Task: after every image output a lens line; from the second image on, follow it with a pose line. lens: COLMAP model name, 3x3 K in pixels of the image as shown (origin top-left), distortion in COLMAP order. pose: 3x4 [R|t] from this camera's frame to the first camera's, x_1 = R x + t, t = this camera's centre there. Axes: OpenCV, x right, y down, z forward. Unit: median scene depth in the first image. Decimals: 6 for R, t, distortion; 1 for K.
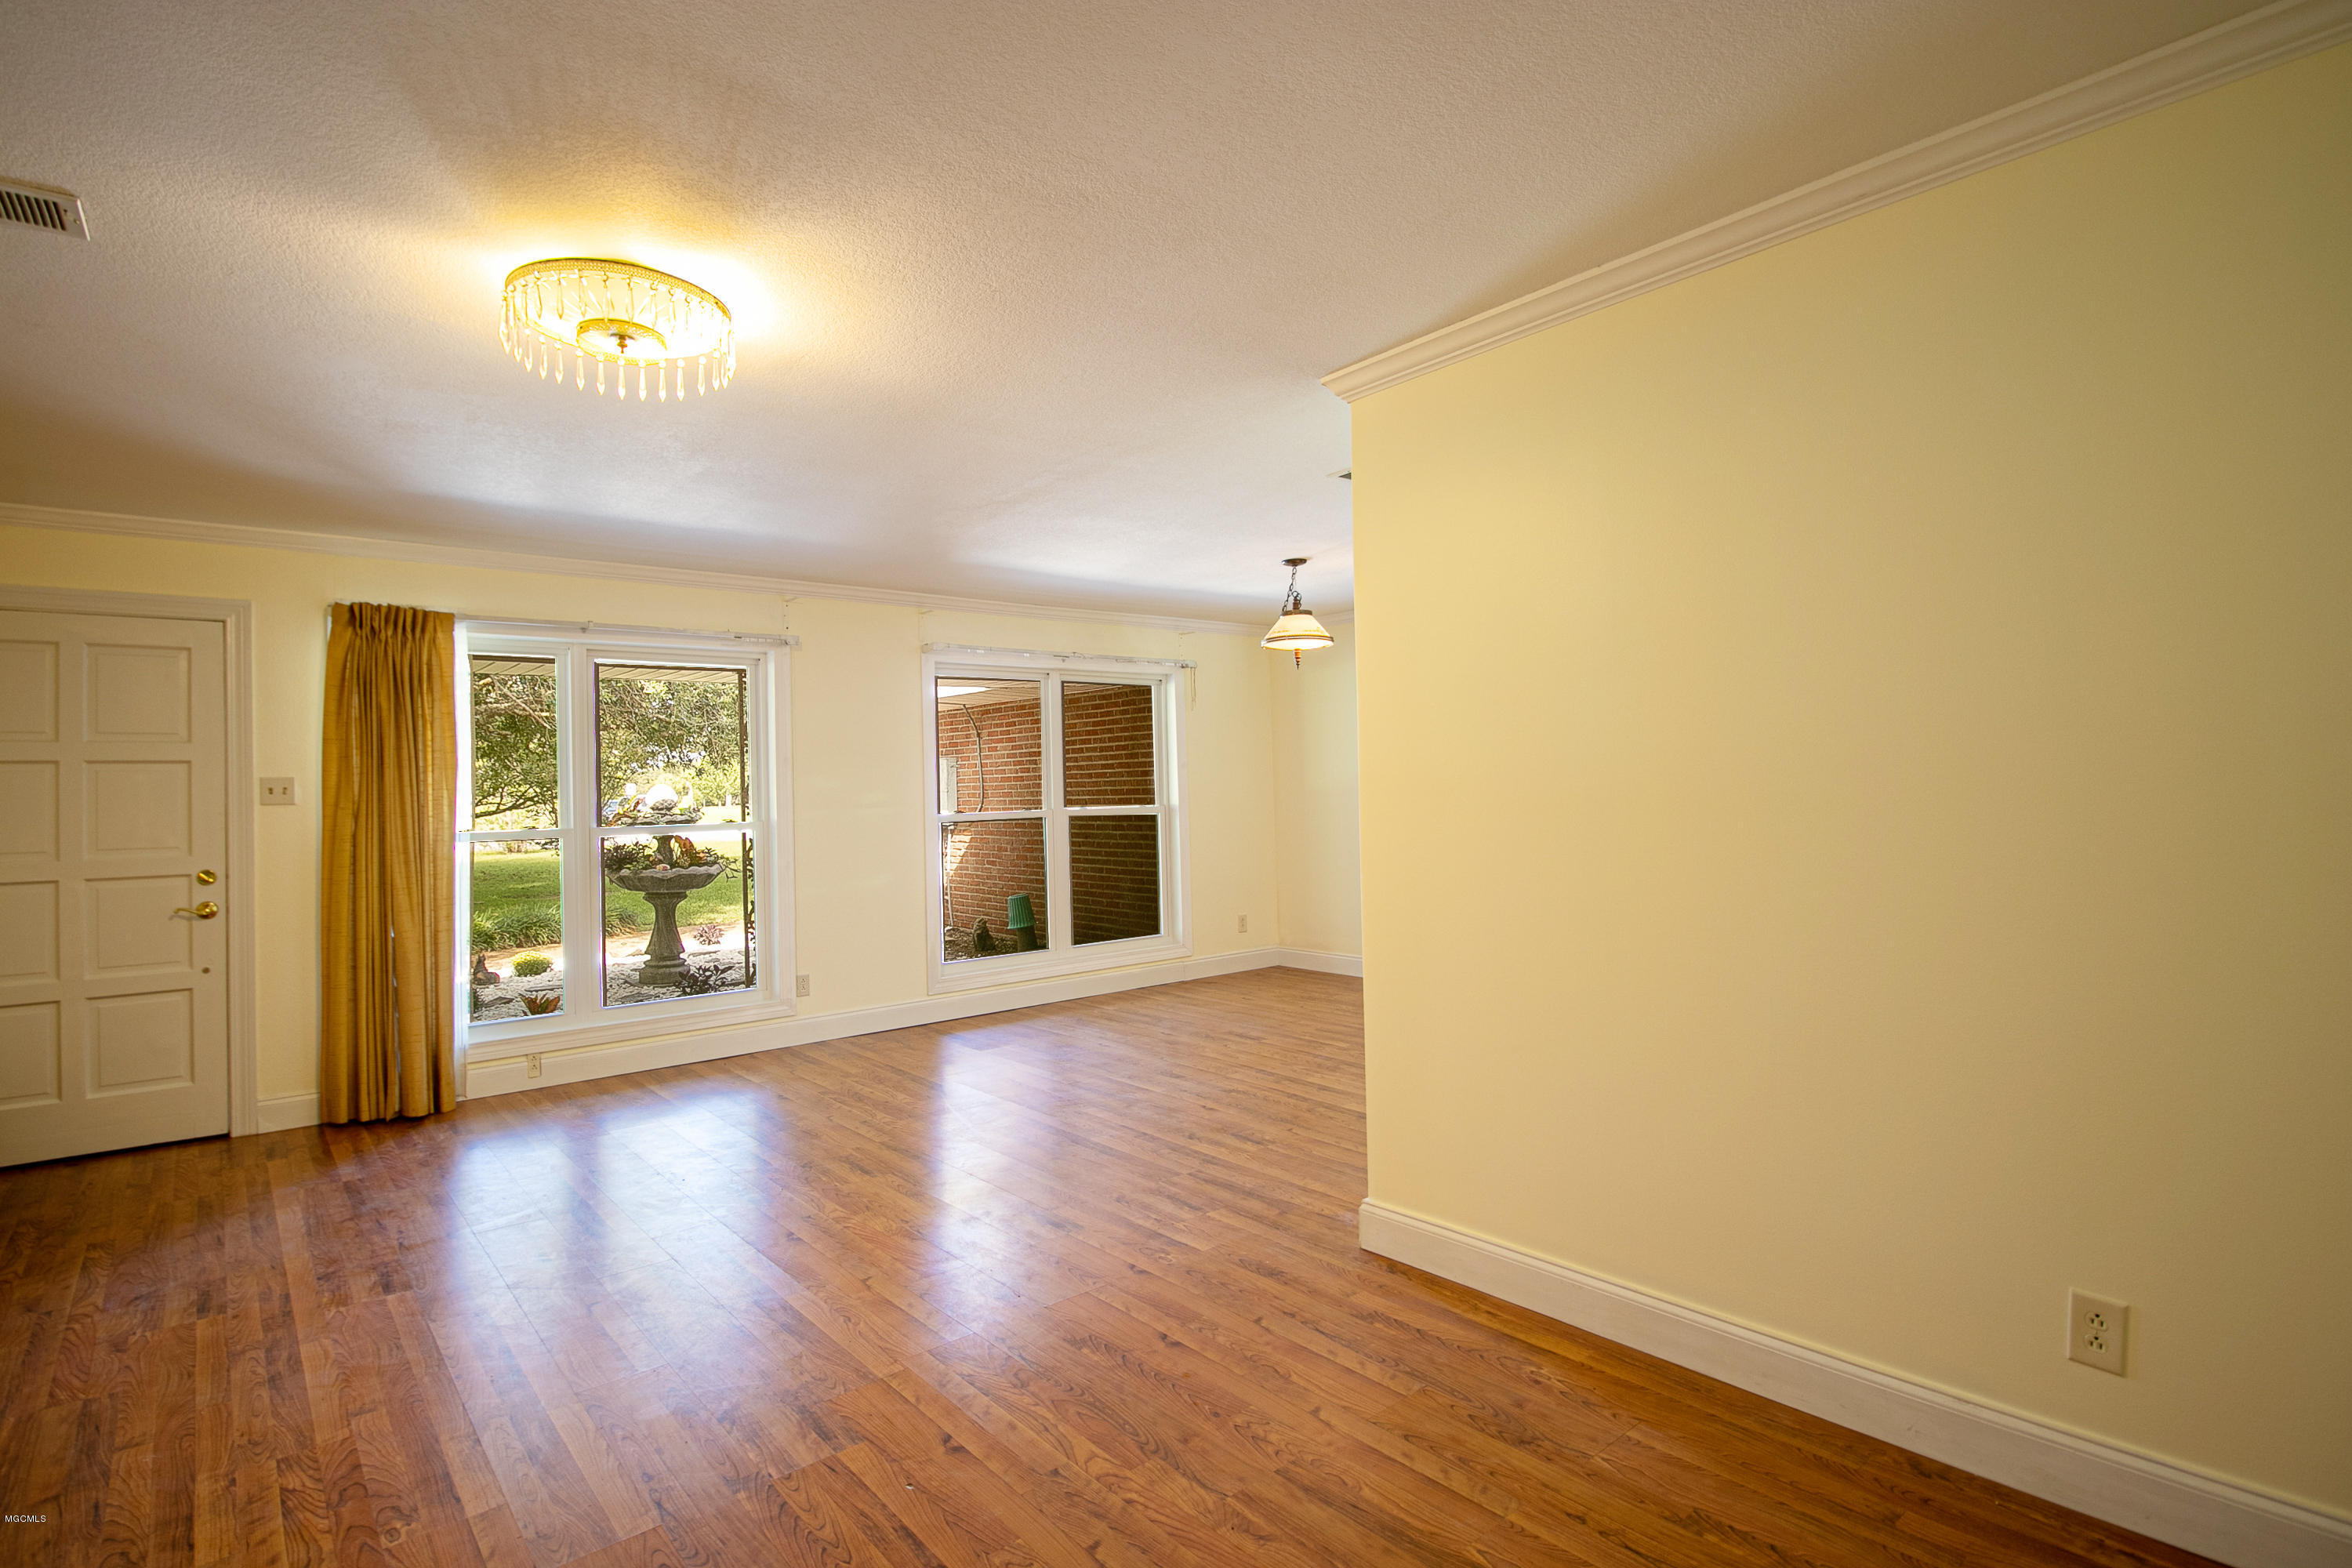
lens RADIAL K [[1168.6, 0, 1164.9], [0, 1168.6, 764.3], [0, 0, 1]] dist [-0.003749, -0.000028]
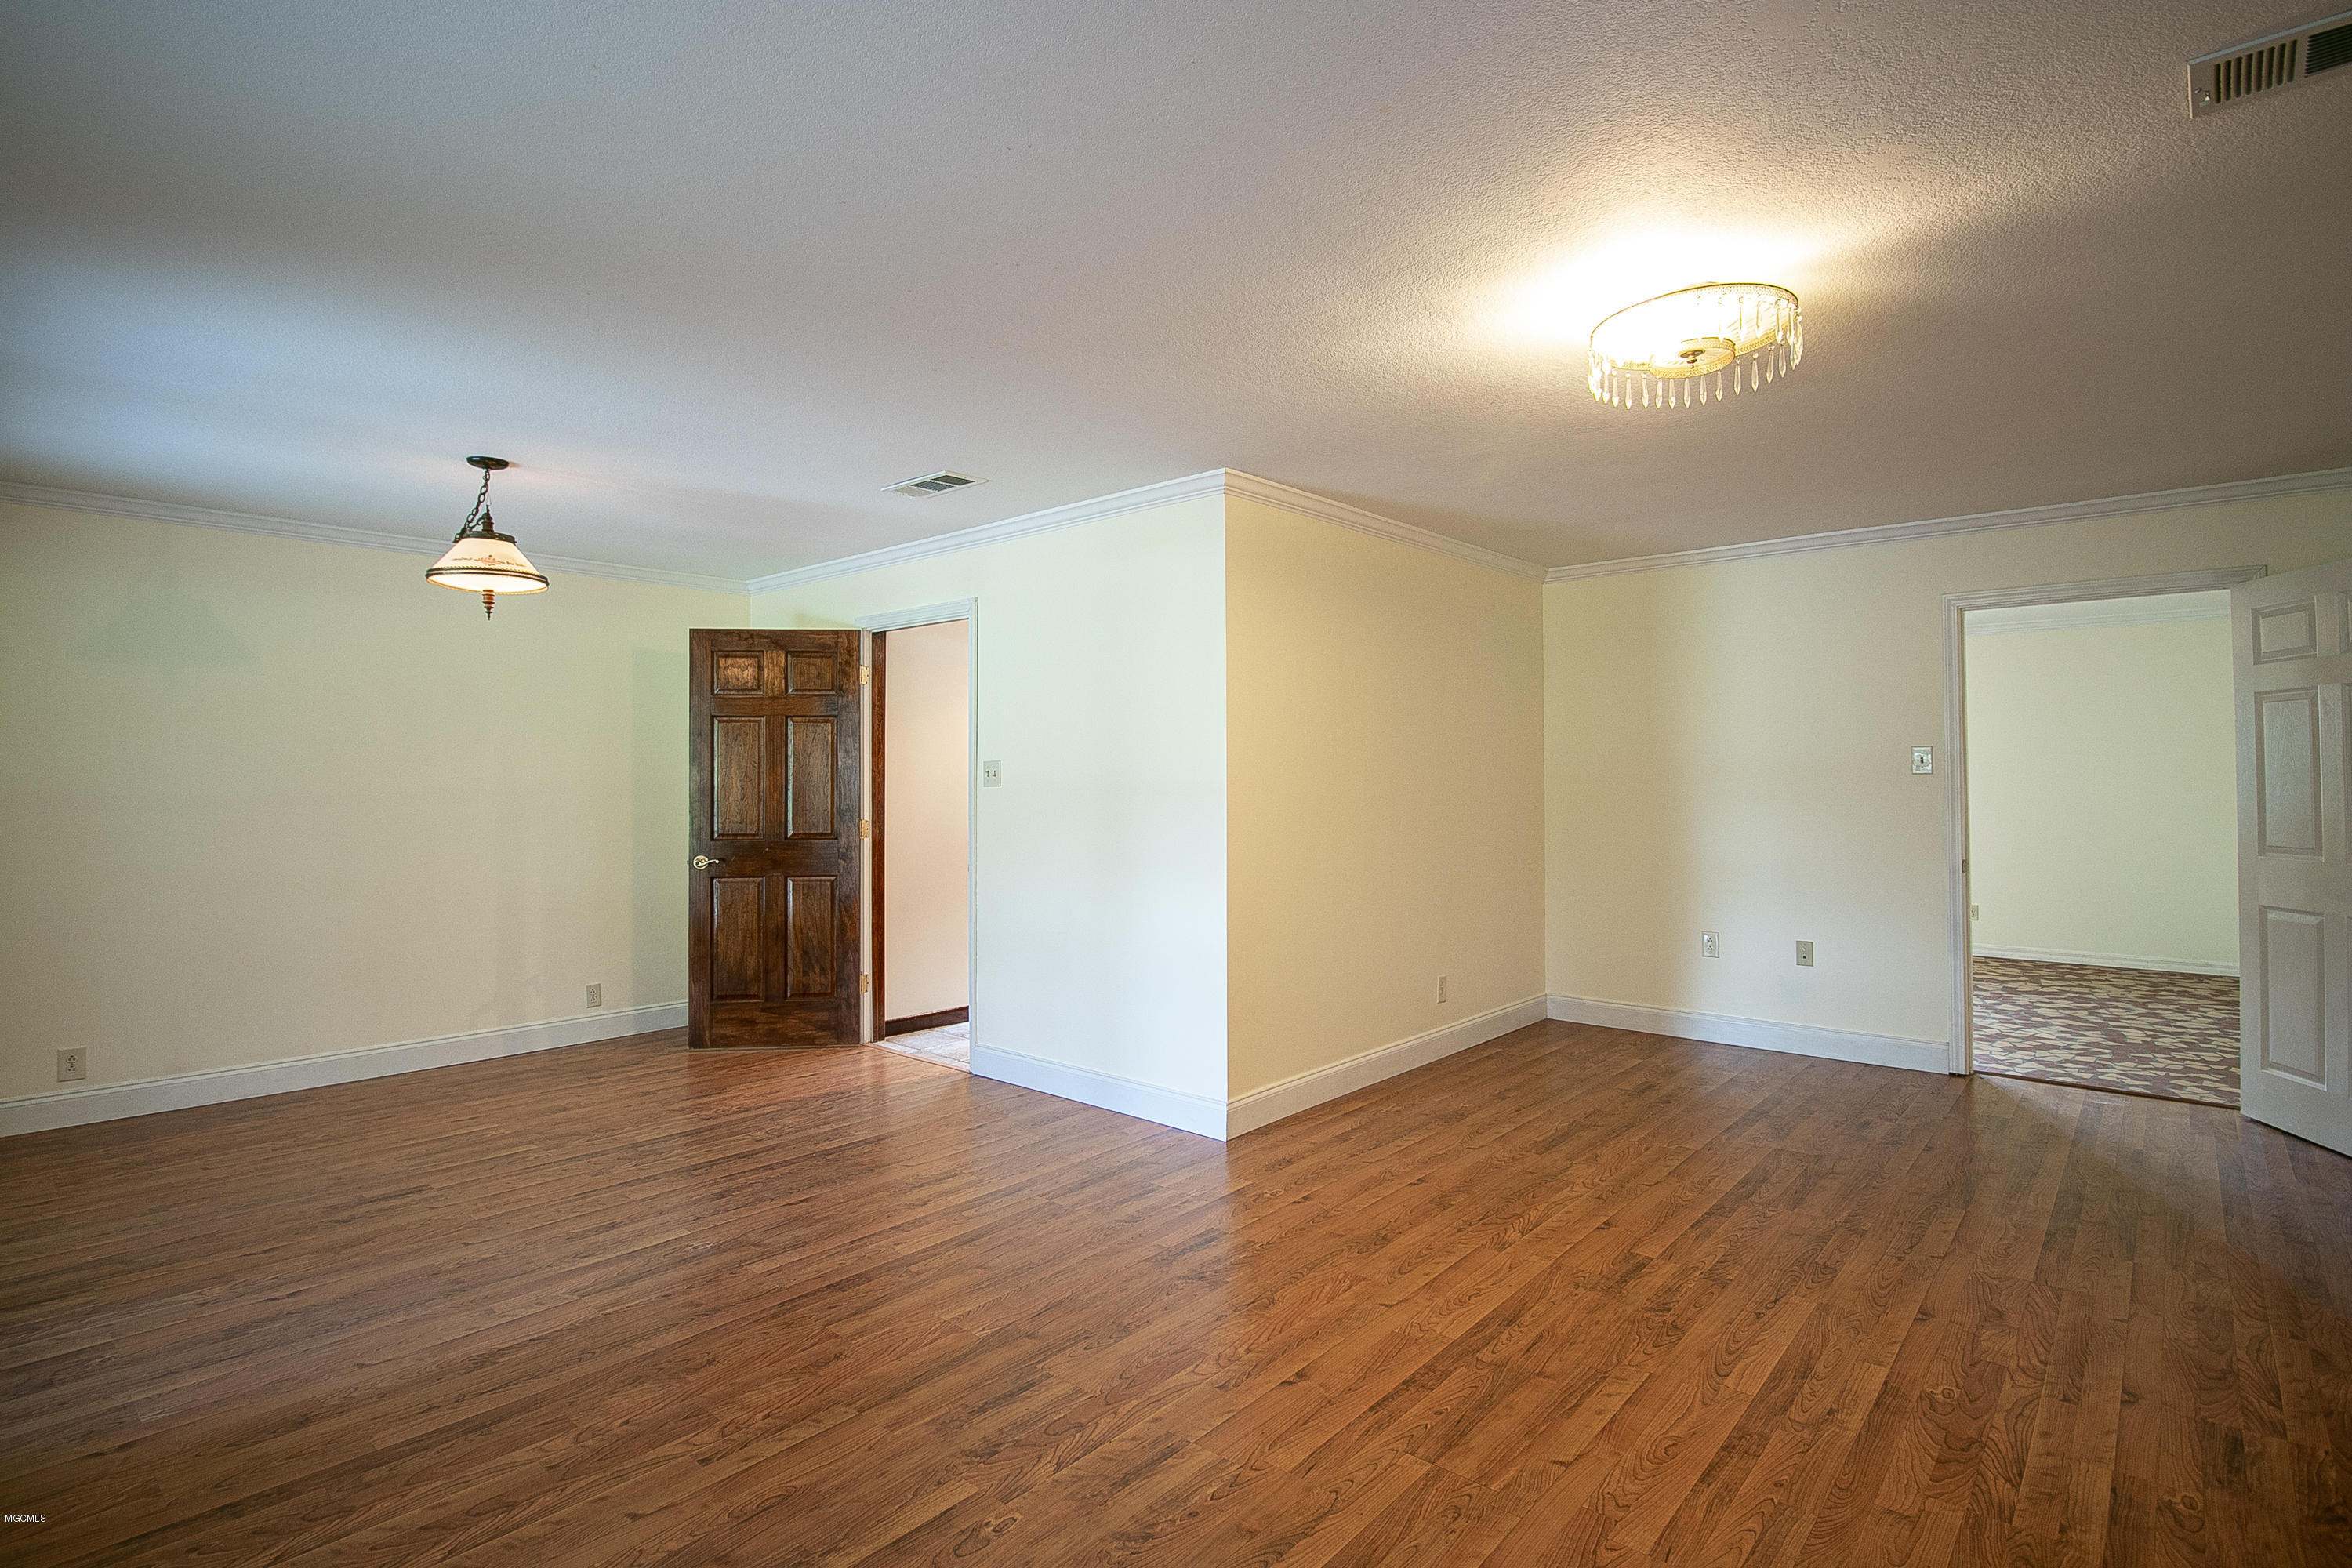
lens RADIAL K [[1168.6, 0, 1164.9], [0, 1168.6, 790.3], [0, 0, 1]] dist [-0.003749, -0.000028]
pose [[-0.162823, 0.020536, 0.986441, -1.336560], [-0.006614, 0.999738, -0.021904, 0.065178], [-0.986633, -0.010091, -0.162645, 1.547735]]
